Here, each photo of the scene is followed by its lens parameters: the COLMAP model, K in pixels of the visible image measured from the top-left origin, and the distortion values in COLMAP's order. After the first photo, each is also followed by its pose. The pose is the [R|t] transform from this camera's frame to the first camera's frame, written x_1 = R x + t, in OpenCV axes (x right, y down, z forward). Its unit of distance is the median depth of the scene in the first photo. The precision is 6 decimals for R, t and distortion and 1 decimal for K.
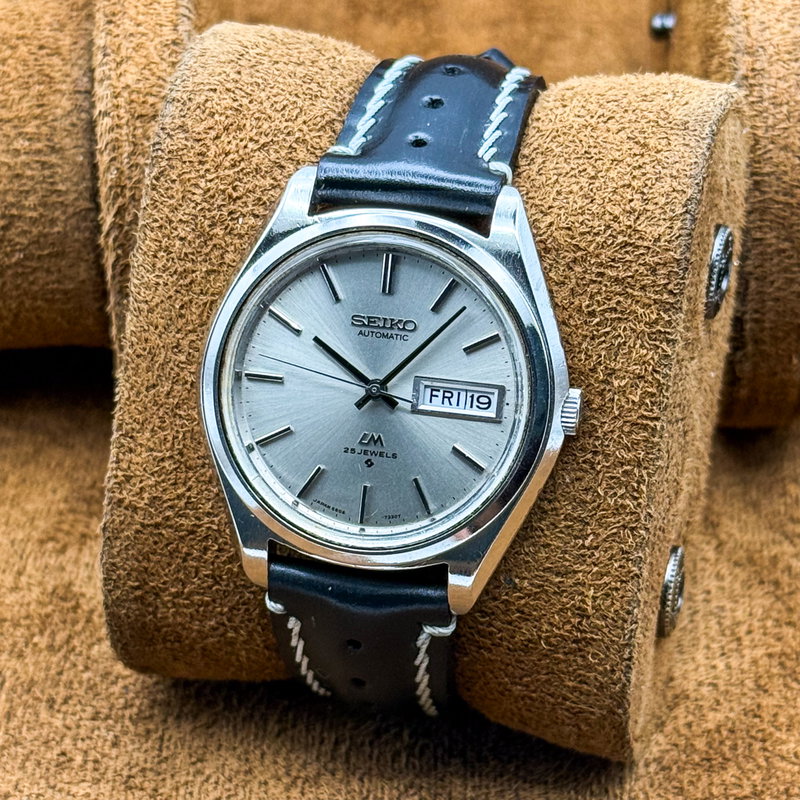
lens RADIAL K [[2641.6, 0, 413.0], [0, 2641.6, 447.7], [0, 0, 1]] dist [0.103716, -0.310804]
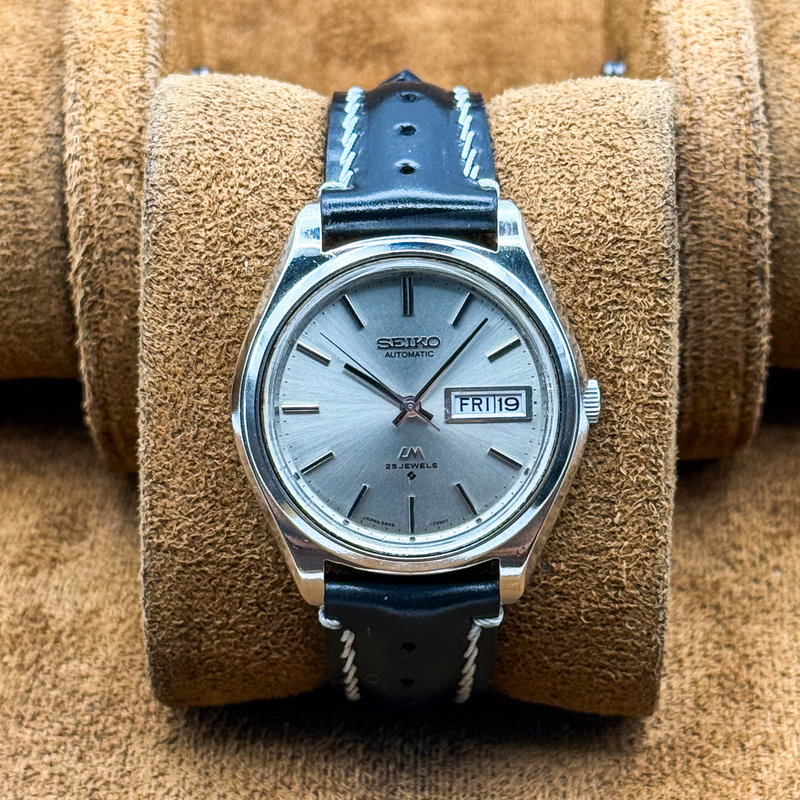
lens RADIAL K [[2641.6, 0, 413.0], [0, 2641.6, 447.7], [0, 0, 1]] dist [0.103716, -0.310804]
pose [[0.972854, -0.139688, 0.184507, -0.207027], [0.137771, 0.990192, 0.023233, -0.029352], [-0.185943, 0.002817, 0.982556, -0.041280]]
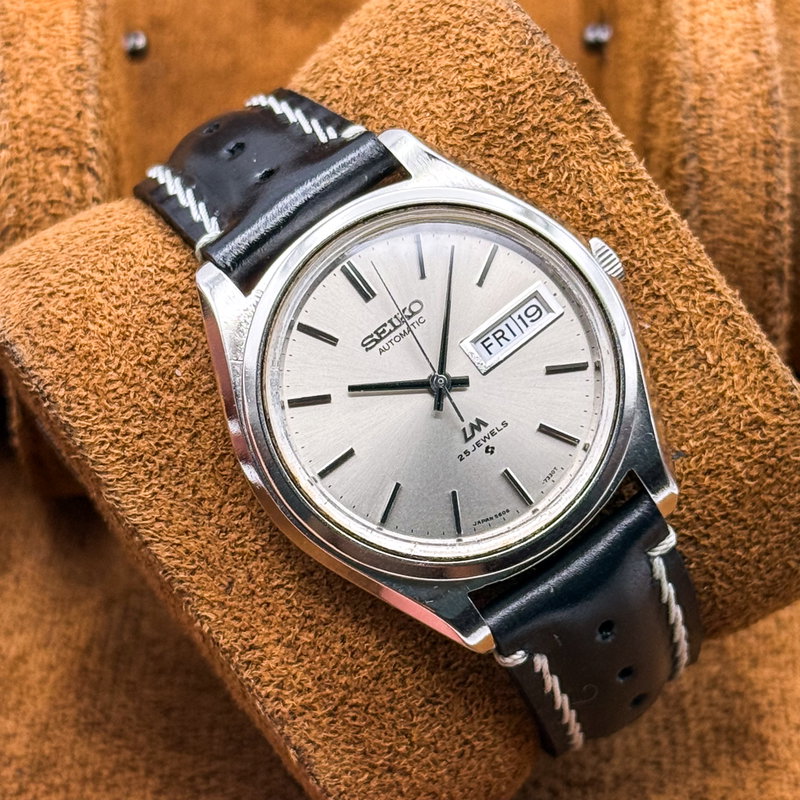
lens RADIAL K [[2641.6, 0, 413.0], [0, 2641.6, 447.7], [0, 0, 1]] dist [0.103716, -0.310804]
pose [[0.687905, -0.652100, 0.318672, -0.311666], [0.701402, 0.710161, -0.060884, 0.040529], [-0.186606, 0.265400, 0.945908, 0.163648]]
